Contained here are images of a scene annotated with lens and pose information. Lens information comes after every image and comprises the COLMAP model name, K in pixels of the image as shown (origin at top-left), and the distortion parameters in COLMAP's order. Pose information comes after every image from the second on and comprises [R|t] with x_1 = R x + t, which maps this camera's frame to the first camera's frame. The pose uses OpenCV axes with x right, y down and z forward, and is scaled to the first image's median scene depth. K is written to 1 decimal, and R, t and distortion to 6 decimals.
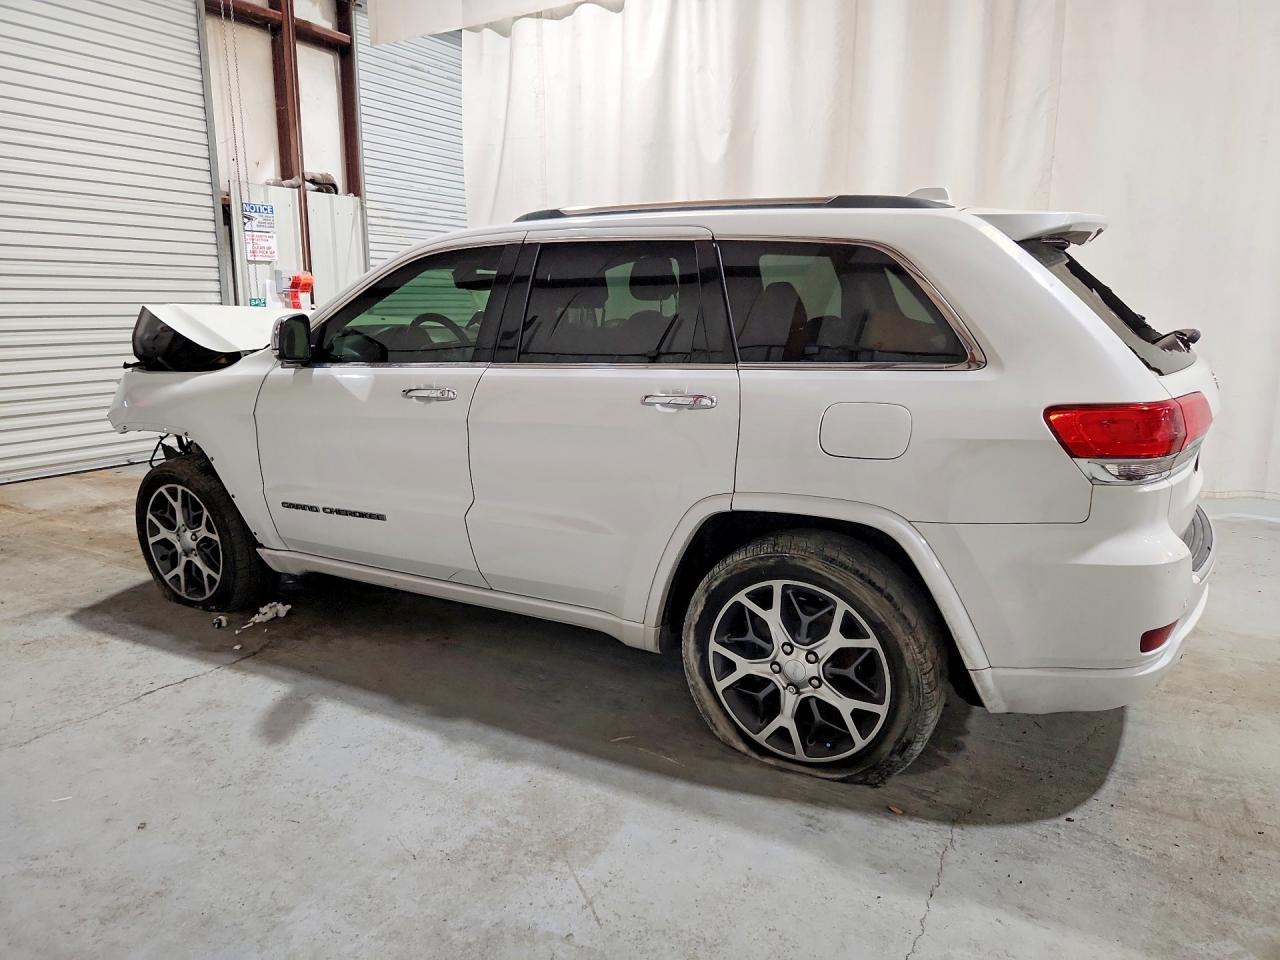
lens RADIAL K [[873.3, 0, 641.5], [0, 873.3, 473.0], [0, 0, 1]] dist [0.076099, -0.075799]
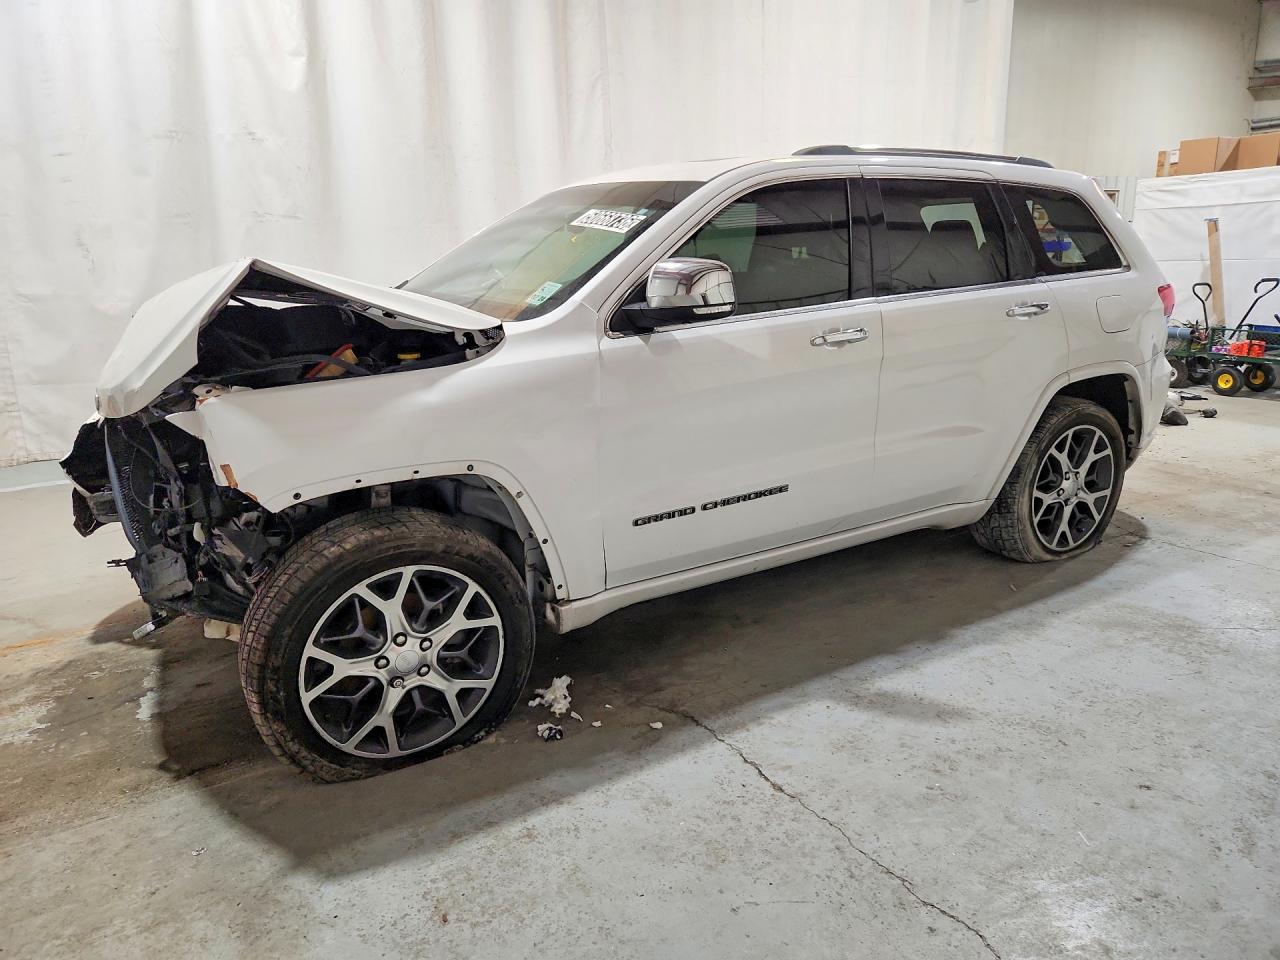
lens RADIAL K [[853.4, 0, 640.0], [0, 853.4, 480.0], [0, 0, 1]] dist [0.073943, -0.083611]
pose [[0.493203, -0.232893, 0.838160, -0.997527], [0.196783, 0.968391, 0.153285, -0.108314], [-0.847365, 0.089335, 0.523442, 0.619563]]
